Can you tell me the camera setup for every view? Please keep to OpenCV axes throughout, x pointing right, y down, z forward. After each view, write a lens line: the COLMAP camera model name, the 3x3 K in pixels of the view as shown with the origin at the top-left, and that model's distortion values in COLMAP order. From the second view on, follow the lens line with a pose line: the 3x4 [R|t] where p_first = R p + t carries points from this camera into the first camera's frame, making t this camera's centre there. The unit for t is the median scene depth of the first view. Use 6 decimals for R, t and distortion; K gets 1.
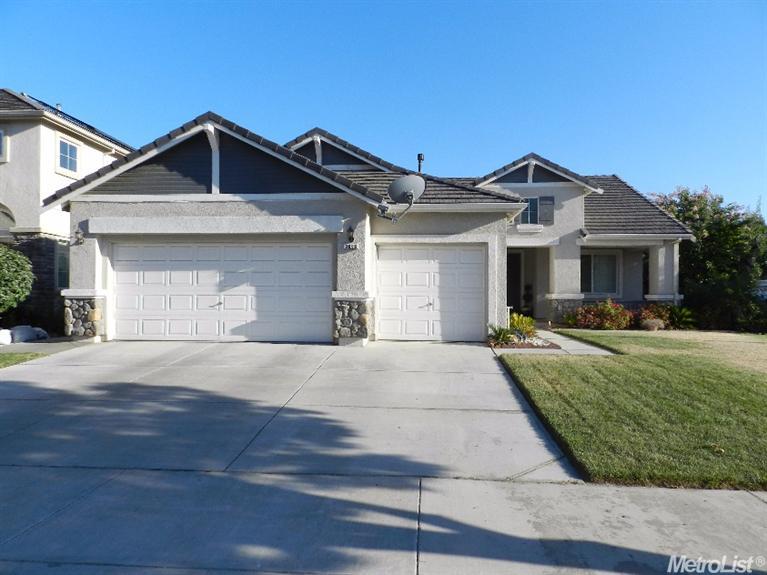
lens RADIAL K [[523.0, 0, 383.5], [0, 523.0, 287.5], [0, 0, 1]] dist [0.004733, 0.000915]
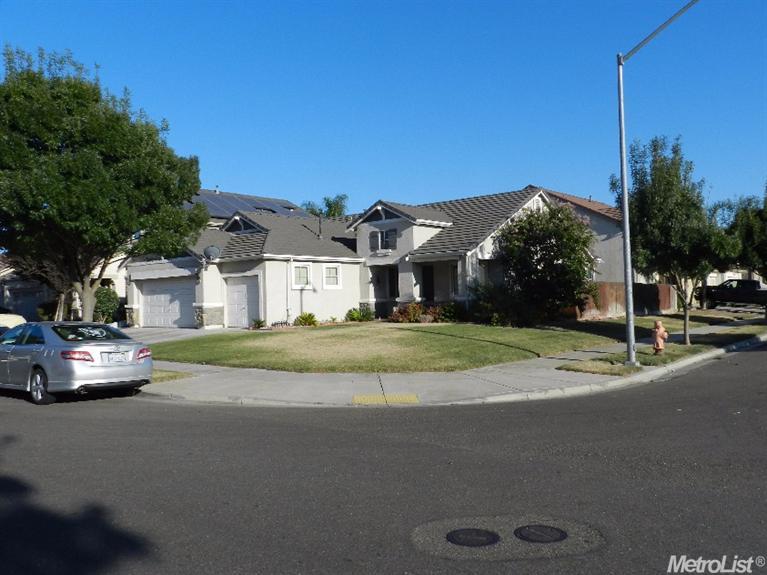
lens RADIAL K [[629.6, 0, 383.5], [0, 629.6, 287.5], [0, 0, 1]] dist [-0.002763, -0.001432]
pose [[0.815795, -0.038175, -0.577080, 1.854397], [0.039114, 0.999176, -0.010803, 0.001598], [0.577017, -0.013759, 0.816616, -0.585050]]
